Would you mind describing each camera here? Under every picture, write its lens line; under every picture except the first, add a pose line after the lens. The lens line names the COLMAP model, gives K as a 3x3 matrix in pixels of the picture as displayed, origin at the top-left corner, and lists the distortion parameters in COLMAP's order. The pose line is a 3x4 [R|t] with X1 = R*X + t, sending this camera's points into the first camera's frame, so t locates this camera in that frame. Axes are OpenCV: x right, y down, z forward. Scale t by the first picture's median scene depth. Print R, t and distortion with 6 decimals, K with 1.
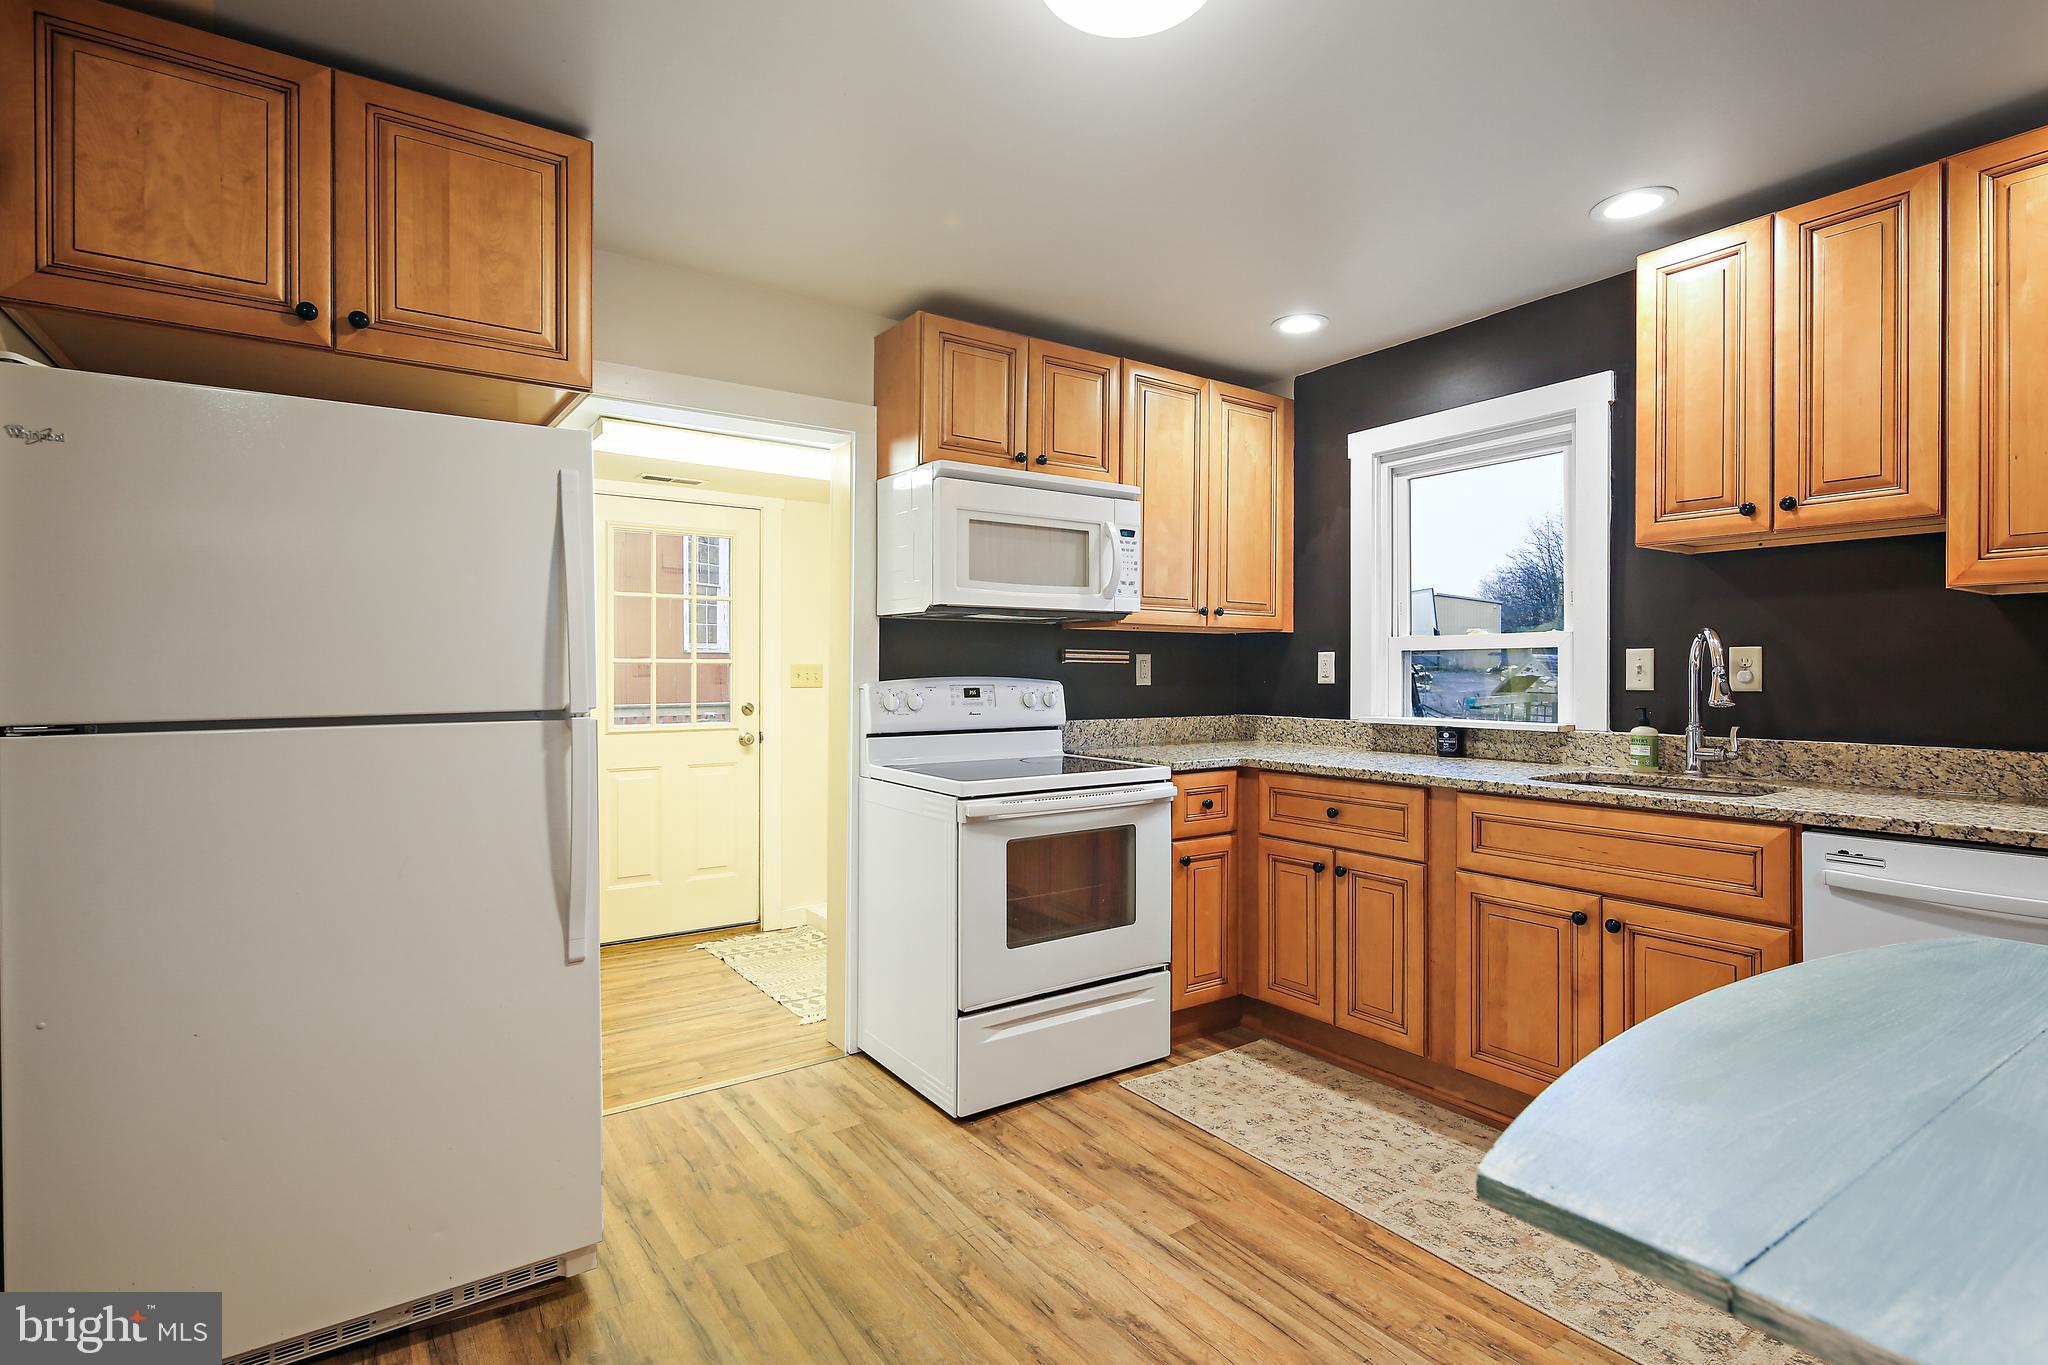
lens RADIAL K [[989.2, 0, 1017.1], [0, 989.2, 683.6], [0, 0, 1]] dist [0.003438, -0.008495]
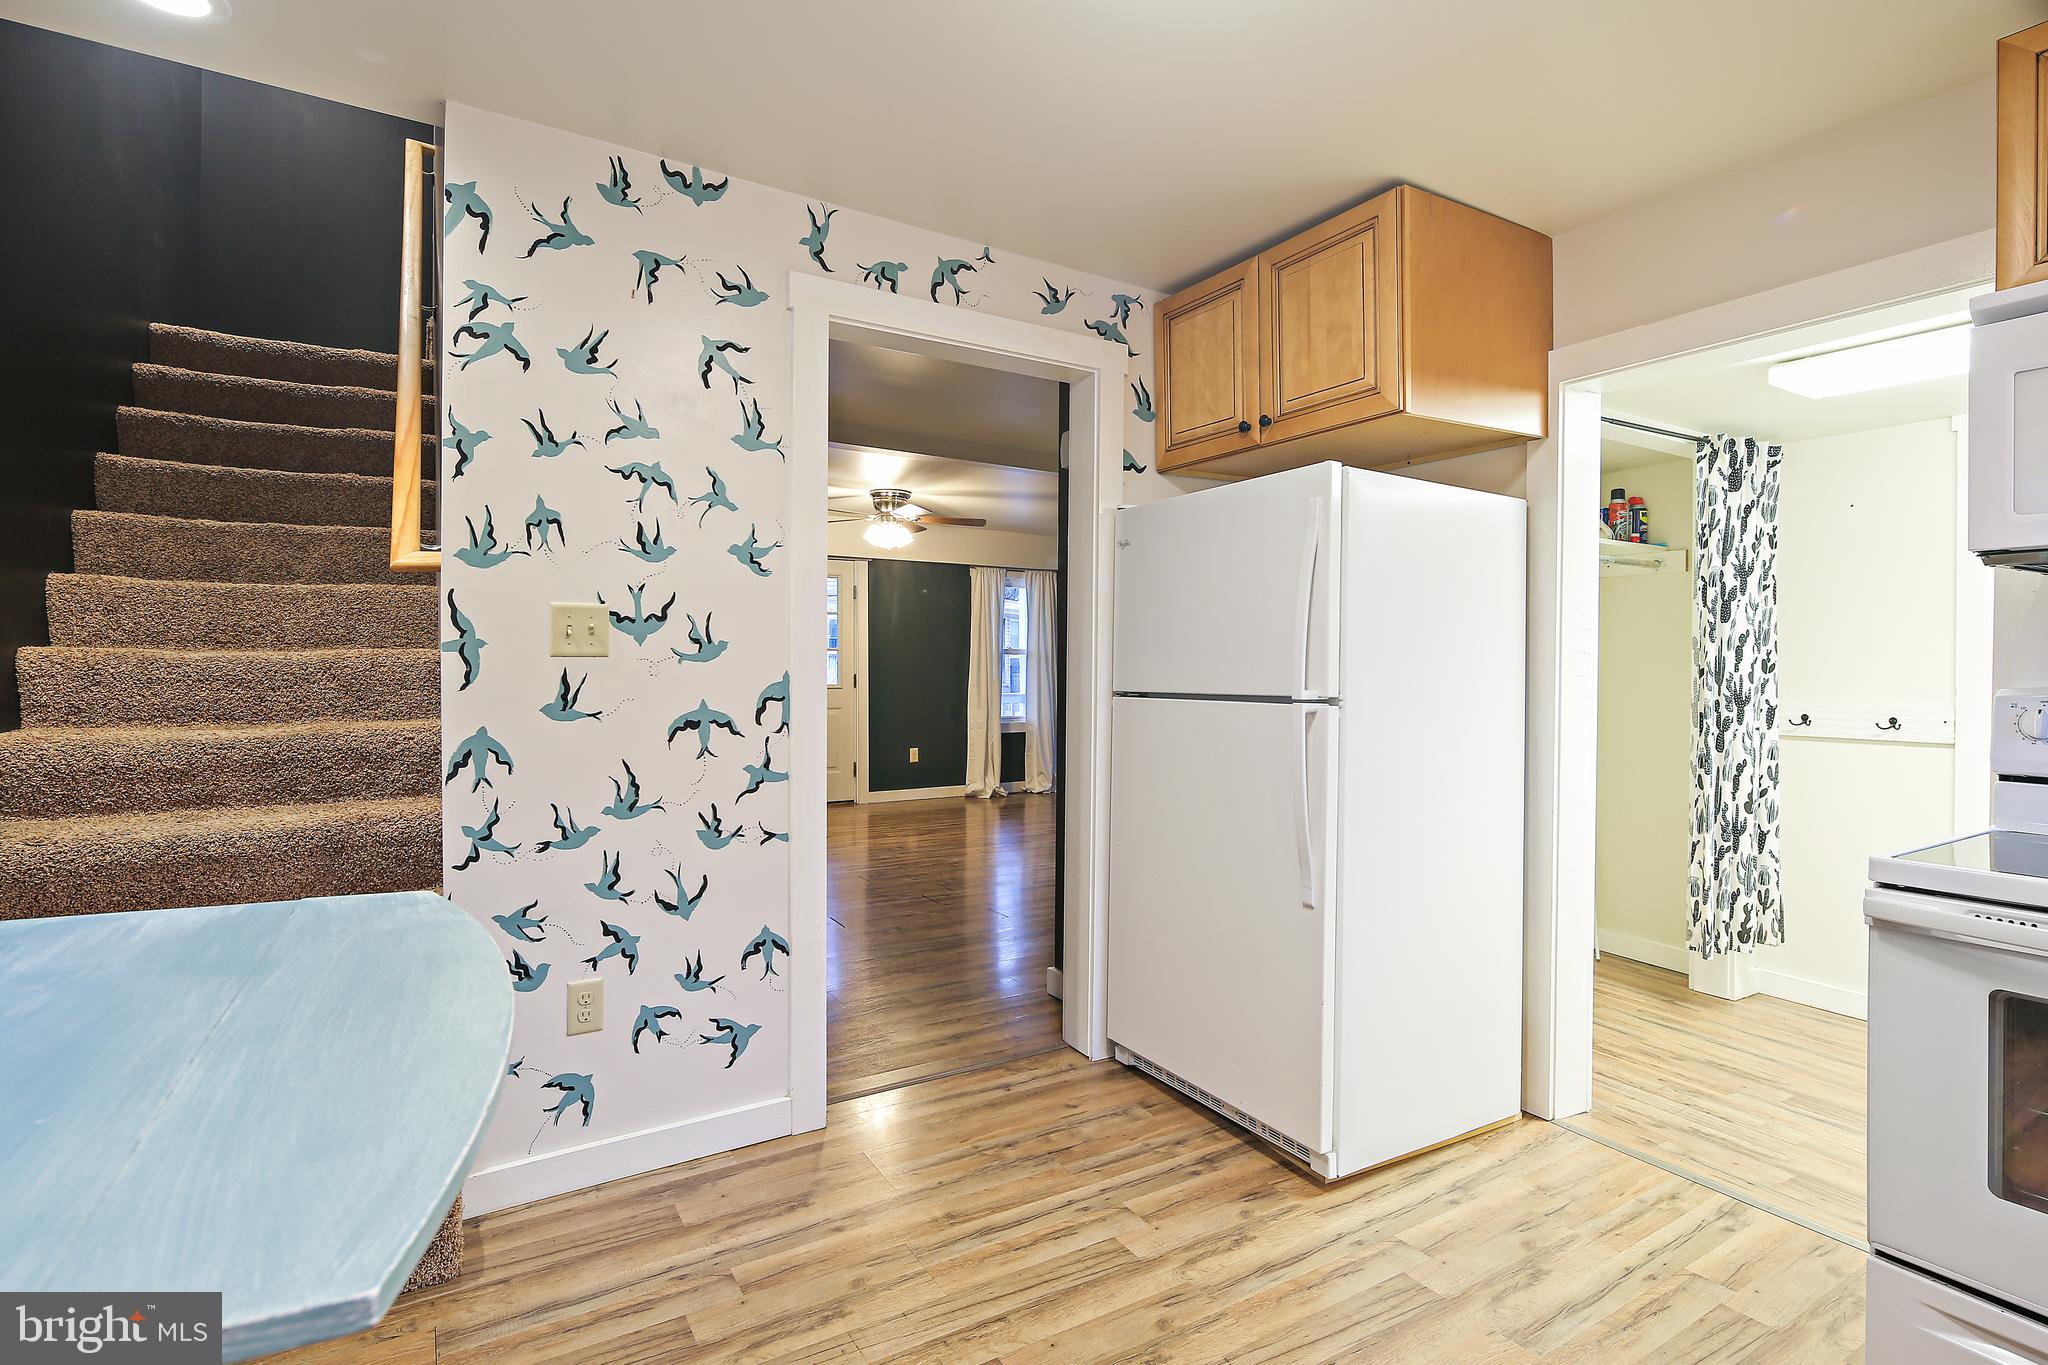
lens RADIAL K [[989.2, 0, 1037.3], [0, 989.2, 684.2], [0, 0, 1]] dist [0.003438, -0.008495]
pose [[-0.068329, 0.016289, -0.997530, 0.460029], [-0.018119, 0.999682, 0.017565, -0.002357], [0.997498, 0.019274, -0.068013, 0.446200]]
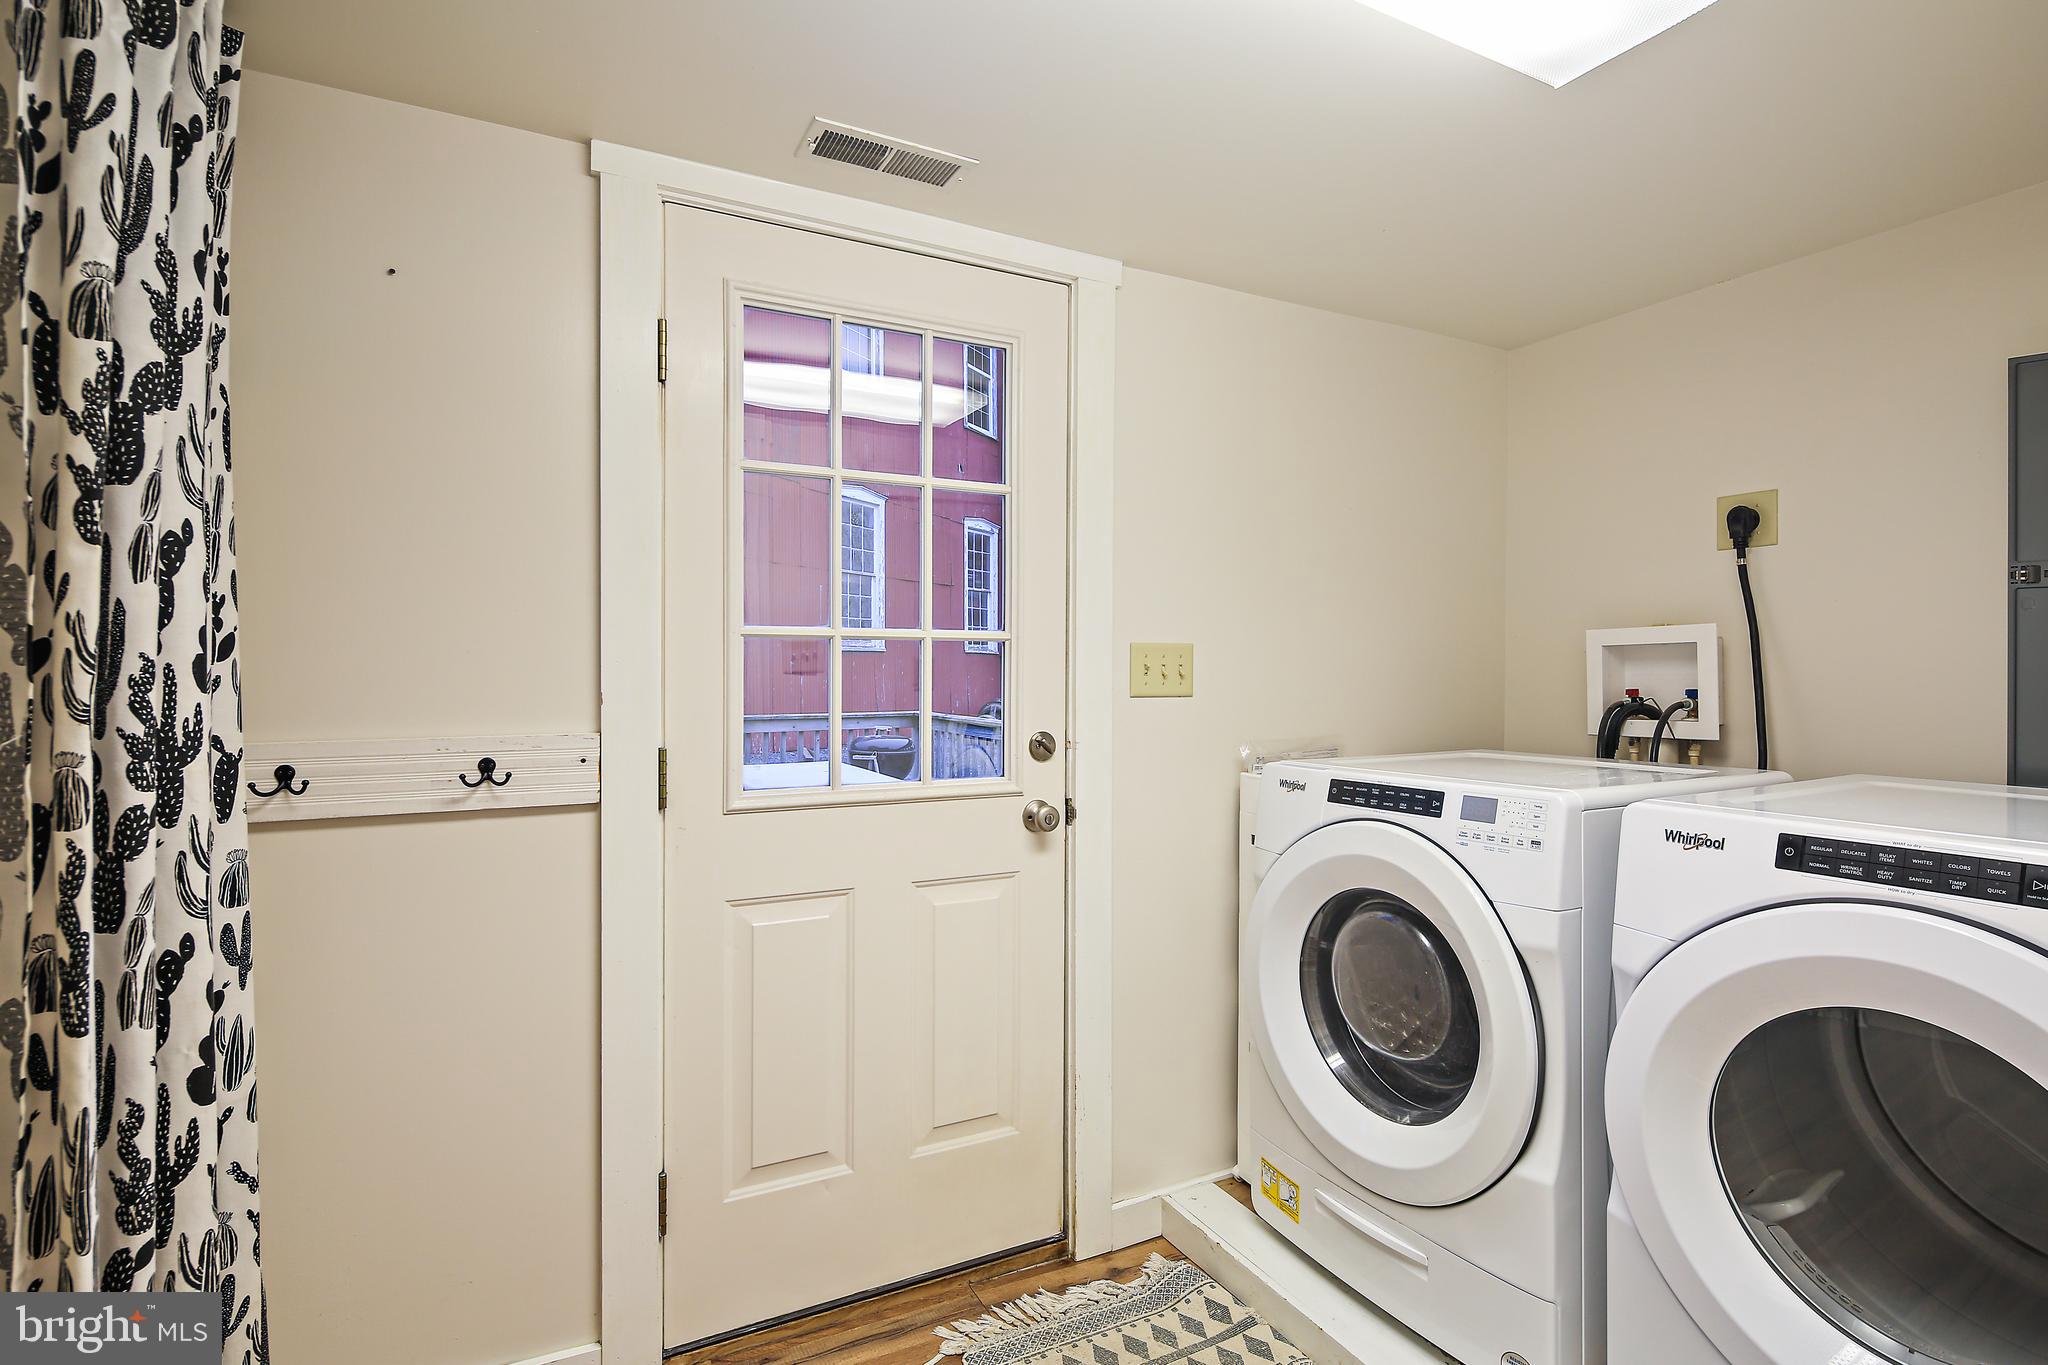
lens RADIAL K [[989.2, 0, 1017.0], [0, 989.2, 676.0], [0, 0, 1]] dist [0.003438, -0.008495]
pose [[0.991440, -0.000201, -0.130565, -0.335346], [-0.001209, 0.999942, -0.010719, -0.000423], [0.130560, 0.010786, 0.991382, 0.843481]]
